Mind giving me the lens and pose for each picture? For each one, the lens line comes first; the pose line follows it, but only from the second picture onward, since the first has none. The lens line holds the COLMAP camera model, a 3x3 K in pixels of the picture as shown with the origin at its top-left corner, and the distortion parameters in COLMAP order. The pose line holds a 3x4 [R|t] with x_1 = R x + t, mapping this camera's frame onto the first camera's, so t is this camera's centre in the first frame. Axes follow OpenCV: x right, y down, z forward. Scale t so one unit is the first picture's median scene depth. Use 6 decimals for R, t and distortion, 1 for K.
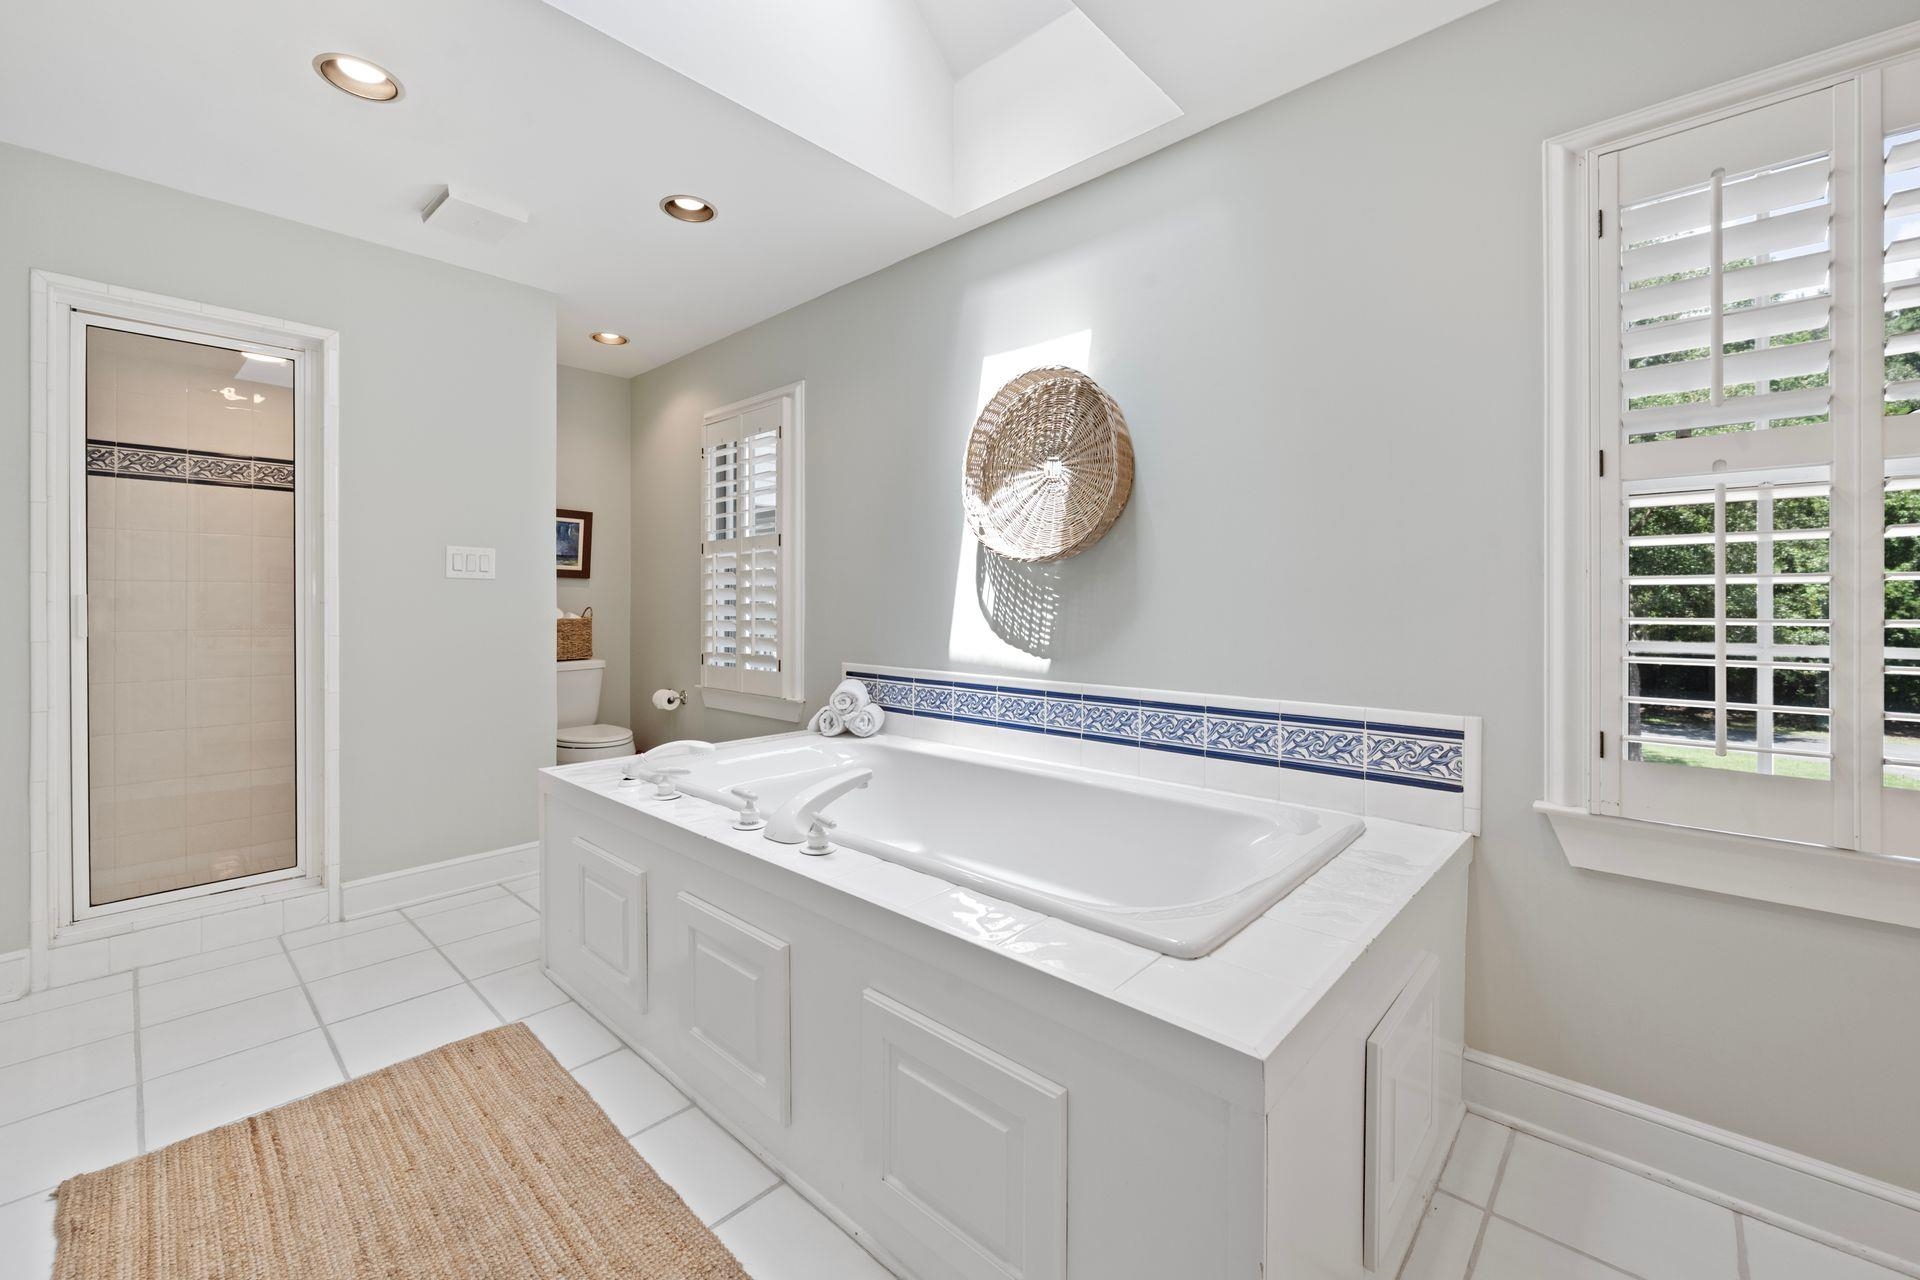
lens RADIAL K [[772.5, 0, 952.3], [0, 772.5, 600.8], [0, 0, 1]] dist [-0.005085, 0.000576]
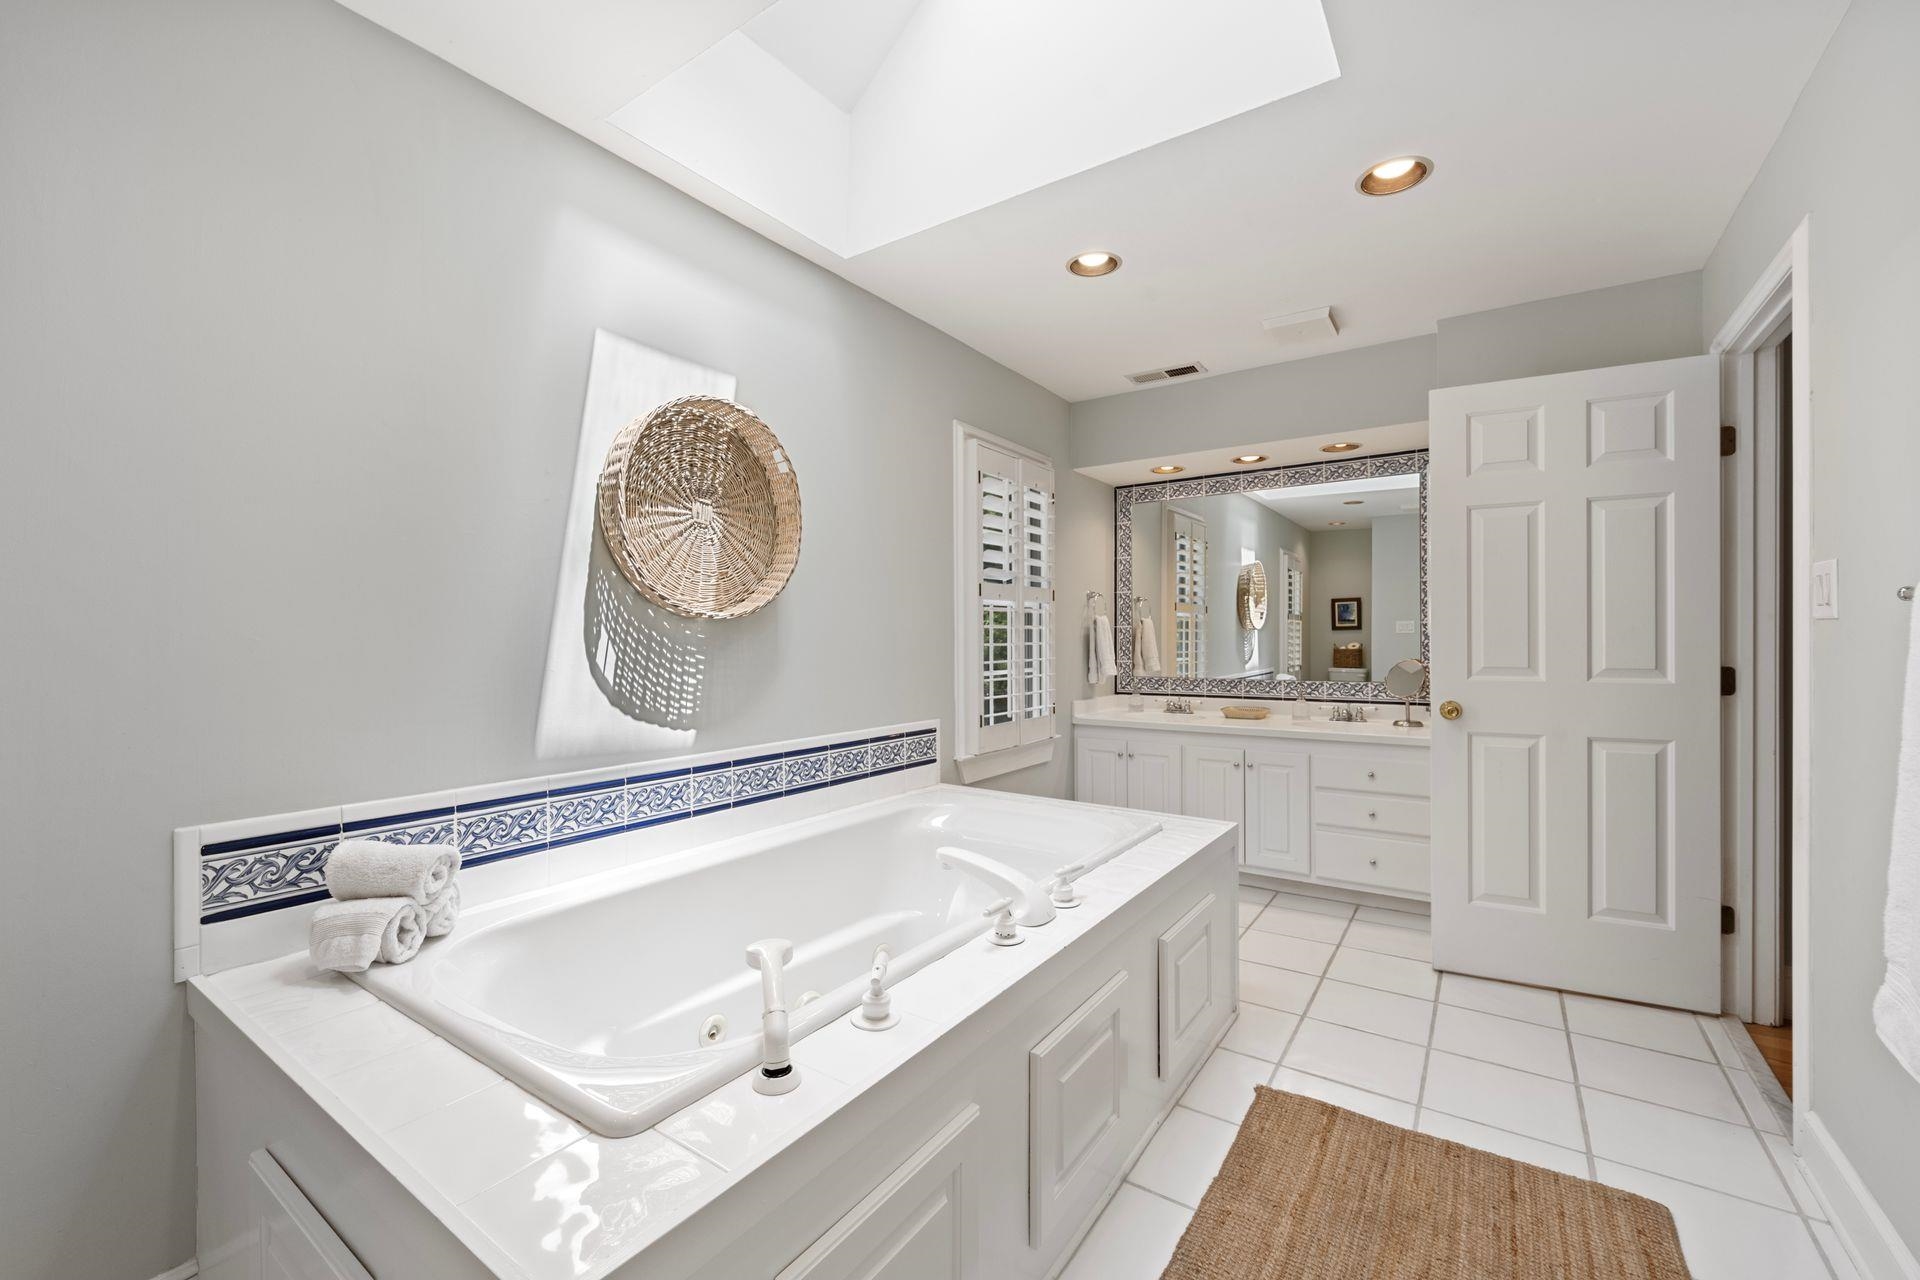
lens RADIAL K [[772.5, 0, 959.7], [0, 772.5, 638.7], [0, 0, 1]] dist [-0.005085, 0.000576]
pose [[-0.135784, 0.000248, 0.990738, -0.766839], [0.002978, 0.999996, 0.000158, -0.025816], [-0.990734, 0.002972, -0.135784, 0.814512]]
